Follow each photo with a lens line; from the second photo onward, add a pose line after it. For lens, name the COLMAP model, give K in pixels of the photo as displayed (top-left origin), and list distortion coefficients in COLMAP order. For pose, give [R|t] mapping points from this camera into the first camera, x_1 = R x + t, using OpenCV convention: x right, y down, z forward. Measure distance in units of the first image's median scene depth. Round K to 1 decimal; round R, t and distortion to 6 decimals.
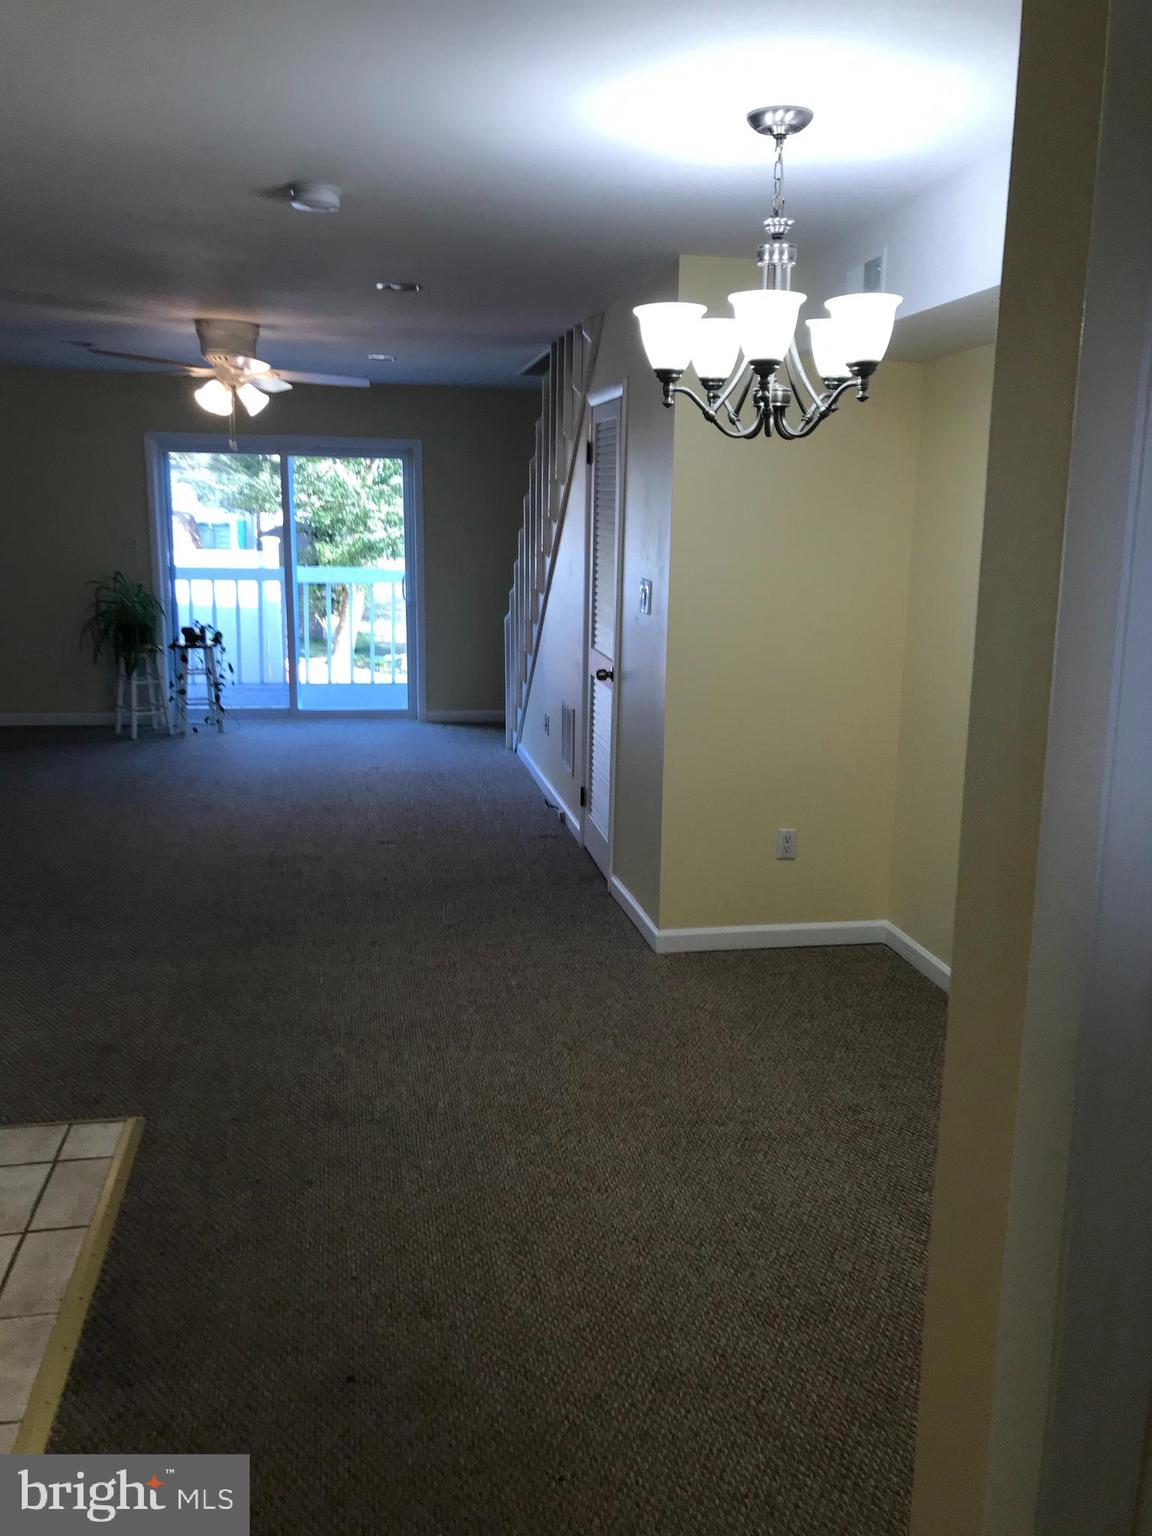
lens RADIAL K [[1255.5, 0, 583.6], [0, 1255.5, 778.4], [0, 0, 1]] dist [0.032892, -0.011087]
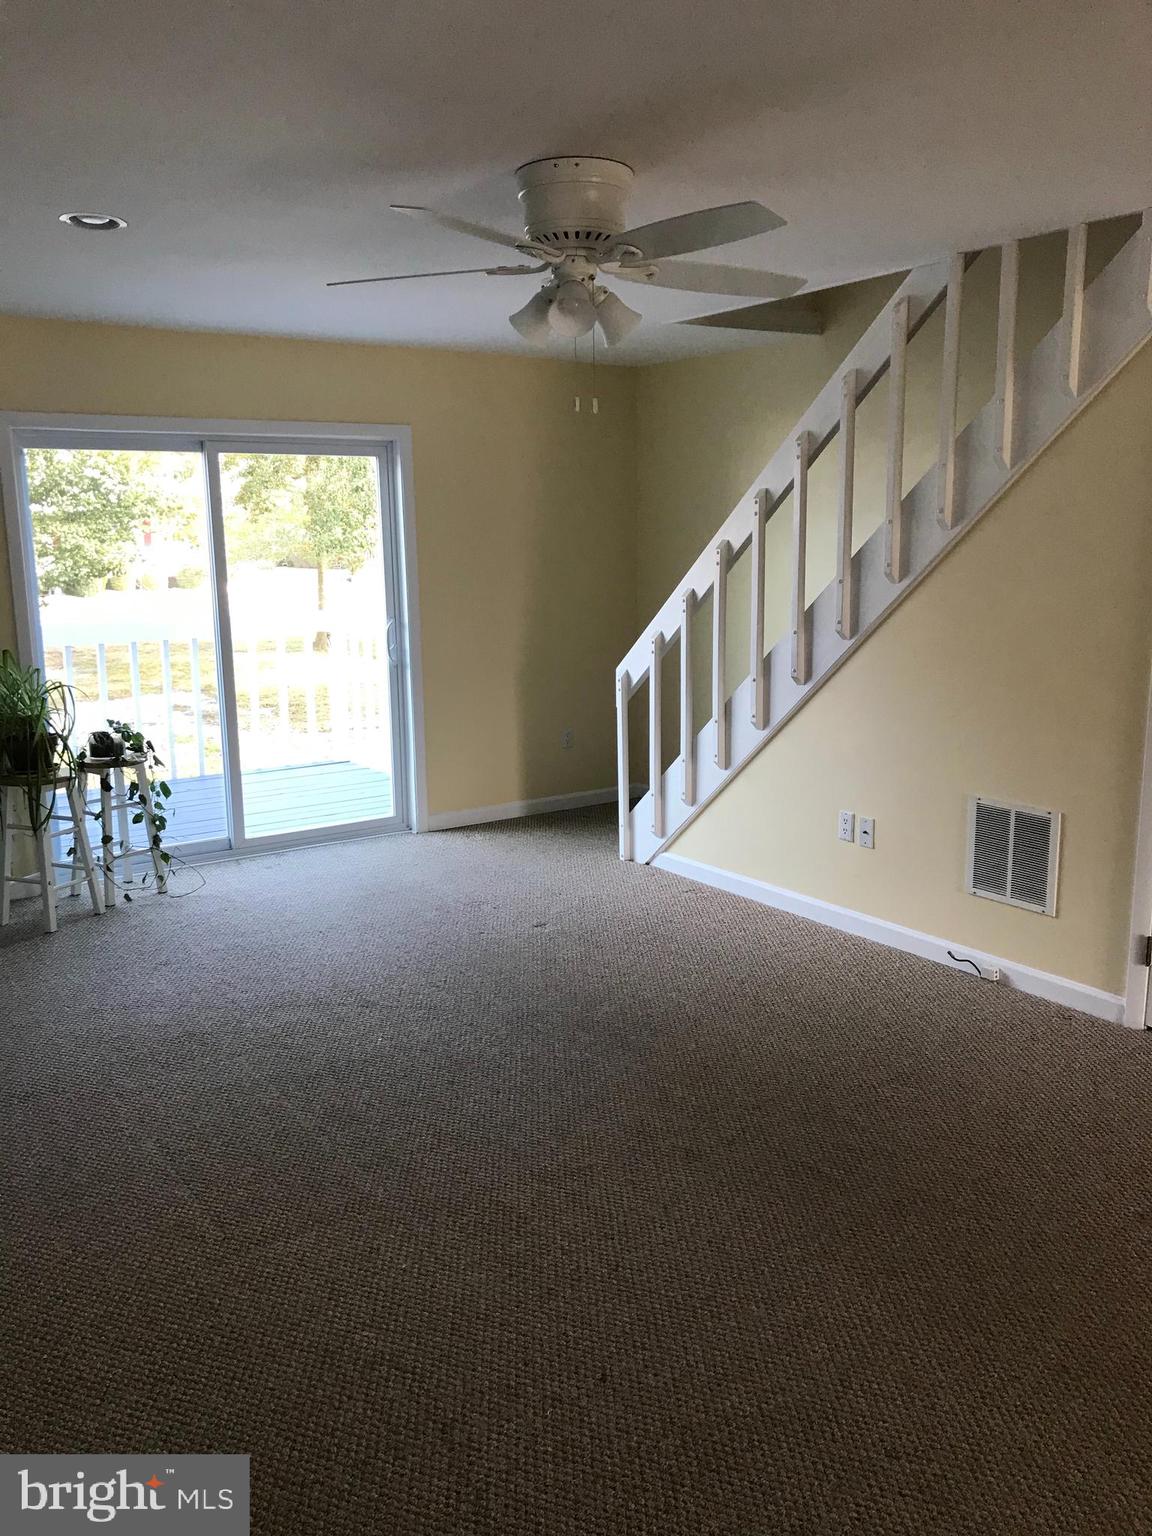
lens RADIAL K [[1255.5, 0, 583.6], [0, 1255.5, 778.4], [0, 0, 1]] dist [0.032892, -0.011087]
pose [[0.920227, -0.110132, 0.375570, -0.316640], [0.113099, 0.993482, 0.014212, -0.077165], [-0.374687, 0.029398, 0.926685, 0.332156]]
